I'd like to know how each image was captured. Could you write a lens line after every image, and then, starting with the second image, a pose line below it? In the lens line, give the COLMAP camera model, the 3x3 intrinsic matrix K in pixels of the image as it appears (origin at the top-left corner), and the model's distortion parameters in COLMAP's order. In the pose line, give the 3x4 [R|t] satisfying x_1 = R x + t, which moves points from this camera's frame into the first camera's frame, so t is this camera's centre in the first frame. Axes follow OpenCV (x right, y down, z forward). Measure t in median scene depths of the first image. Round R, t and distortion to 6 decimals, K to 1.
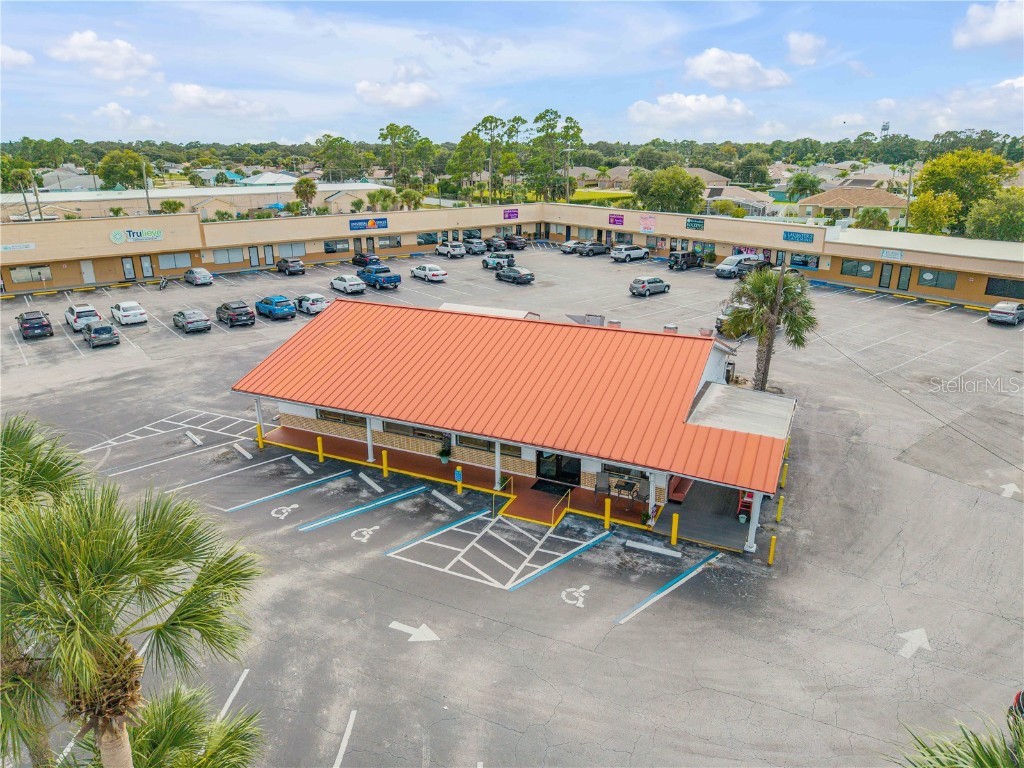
lens RADIAL K [[683.9, 0, 512.0], [0, 683.9, 384.0], [0, 0, 1]] dist [0.046181, -0.074570]
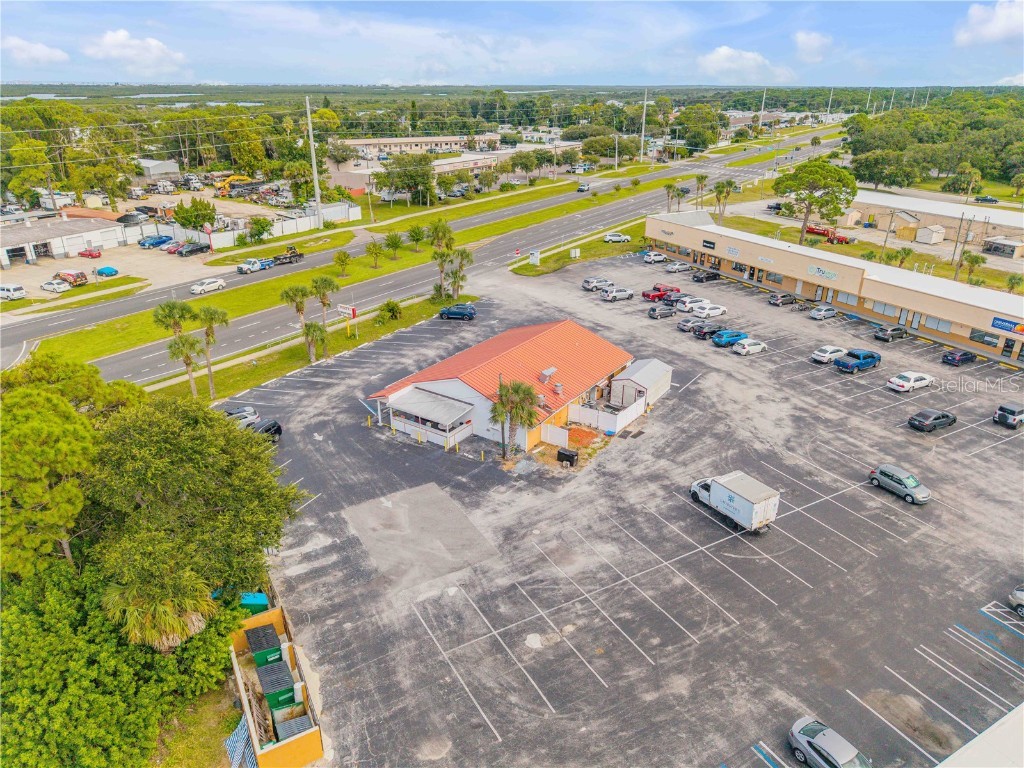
lens RADIAL K [[687.1, 0, 512.0], [0, 687.1, 384.0], [0, 0, 1]] dist [0.005694, -0.001749]
pose [[-0.151324, 0.399152, -0.904311, 0.828322], [-0.324959, 0.843910, 0.426869, -0.379951], [0.933543, 0.358459, 0.002004, 0.444891]]
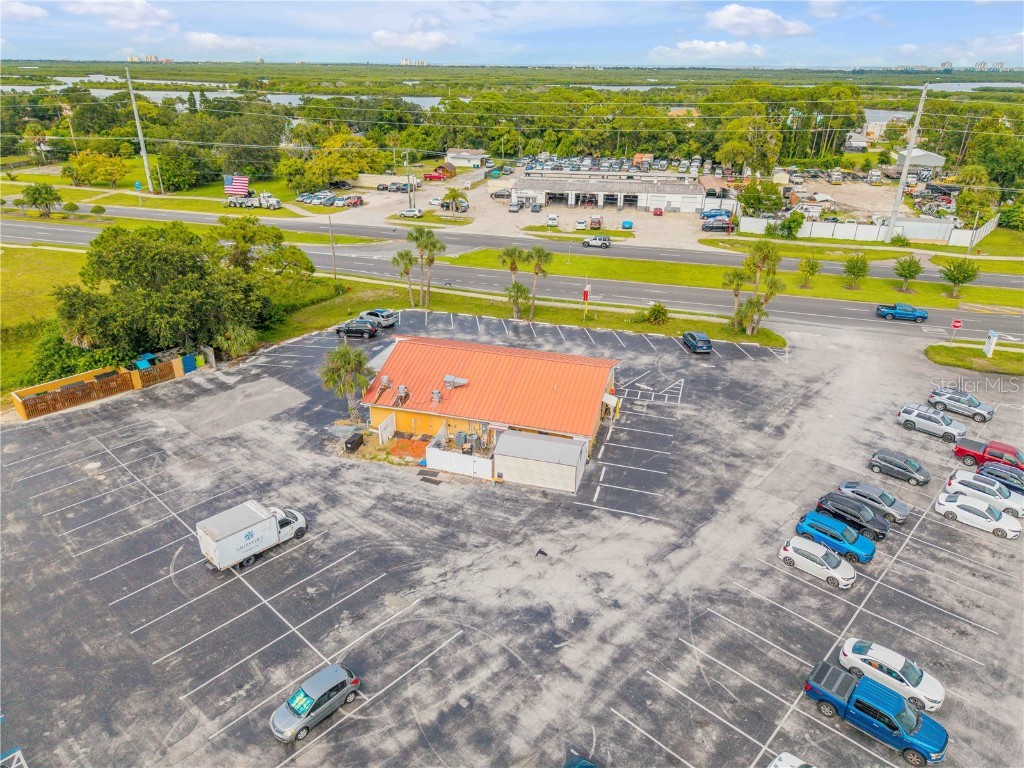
lens RADIAL K [[687.1, 0, 512.0], [0, 687.1, 384.0], [0, 0, 1]] dist [0.005694, -0.001749]
pose [[-0.988209, 0.061671, -0.140139, 0.097209], [-0.053063, 0.720618, 0.691299, -0.581901], [0.143620, 0.690584, -0.708849, 1.044260]]
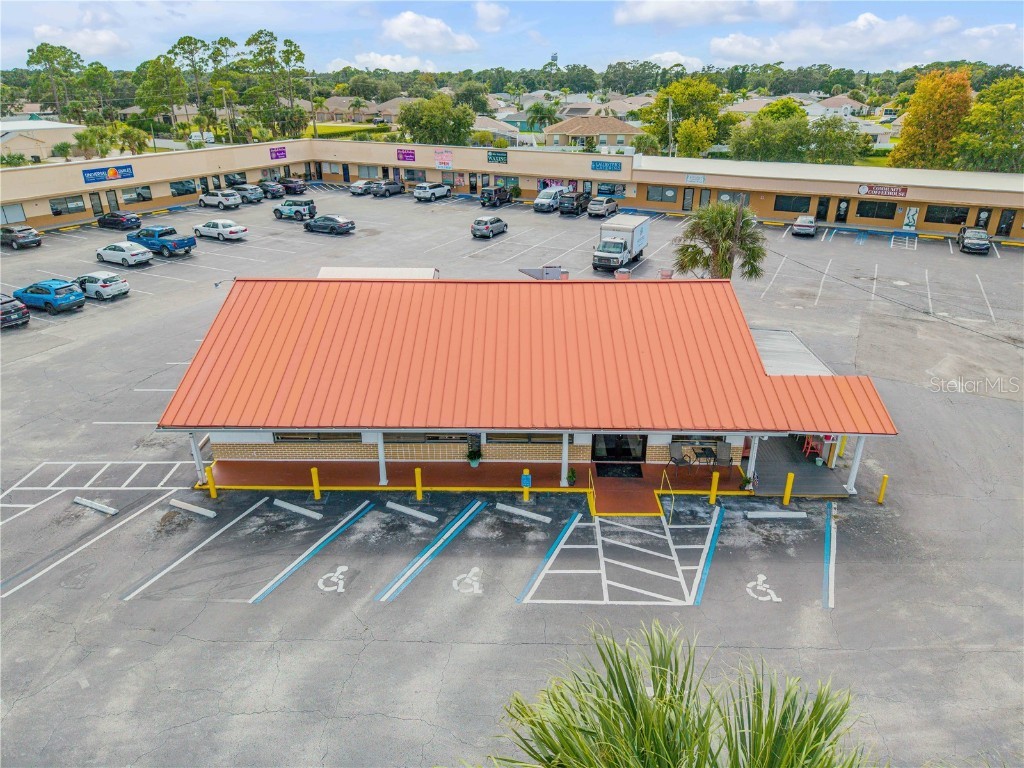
lens RADIAL K [[683.9, 0, 512.0], [0, 683.9, 384.0], [0, 0, 1]] dist [0.046181, -0.074570]
pose [[0.910936, -0.165960, 0.377693, -0.139428], [0.131614, 0.984585, 0.115198, -0.028402], [-0.390989, -0.055229, 0.918737, 0.090056]]
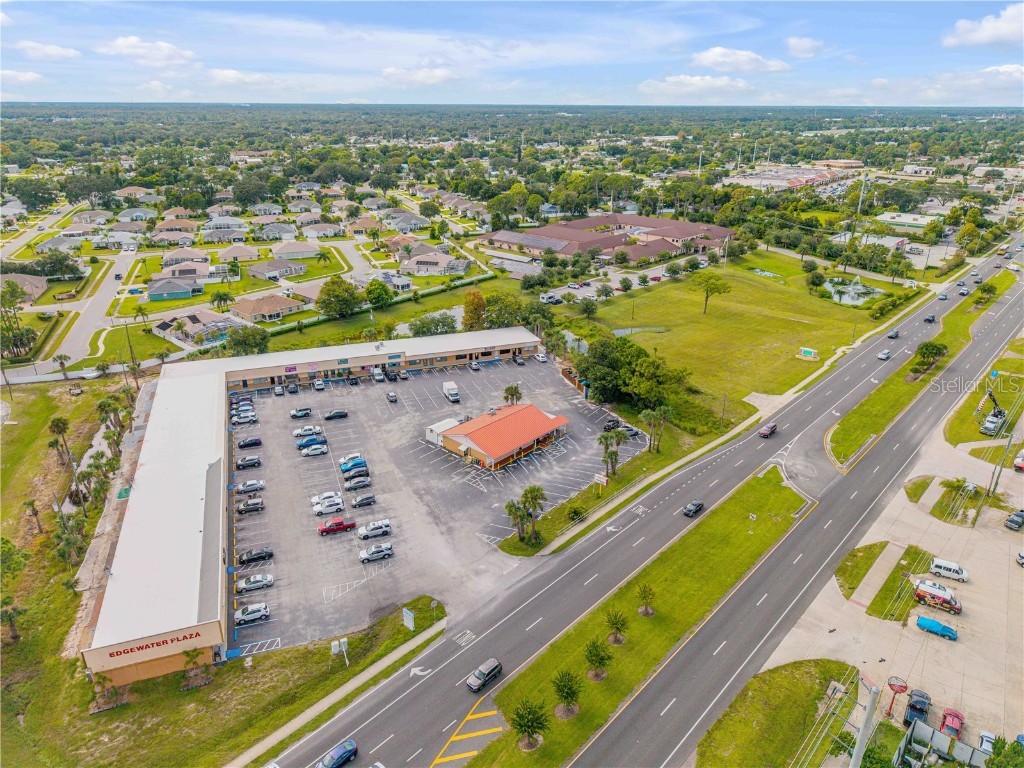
lens RADIAL K [[683.9, 0, 512.0], [0, 683.9, 384.0], [0, 0, 1]] dist [0.046181, -0.074570]
pose [[0.293095, -0.355659, 0.887470, -1.614323], [0.304312, 0.914663, 0.266055, -0.615192], [-0.906361, 0.192089, 0.376314, -0.310623]]
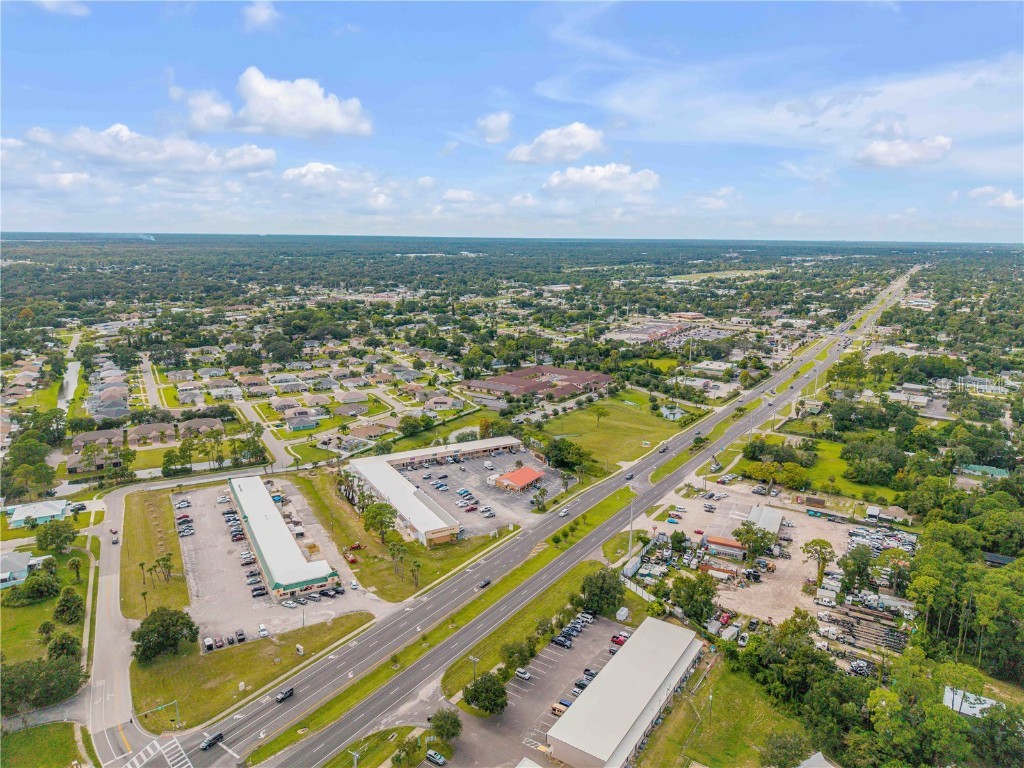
lens RADIAL K [[675.3, 0, 512.0], [0, 675.3, 384.0], [0, 0, 1]] dist [0.166697, -0.000450]
pose [[0.152365, -0.204329, 0.966972, -4.219824], [0.309860, 0.938942, 0.149582, -1.274308], [-0.938494, 0.276835, 0.206376, -0.610790]]
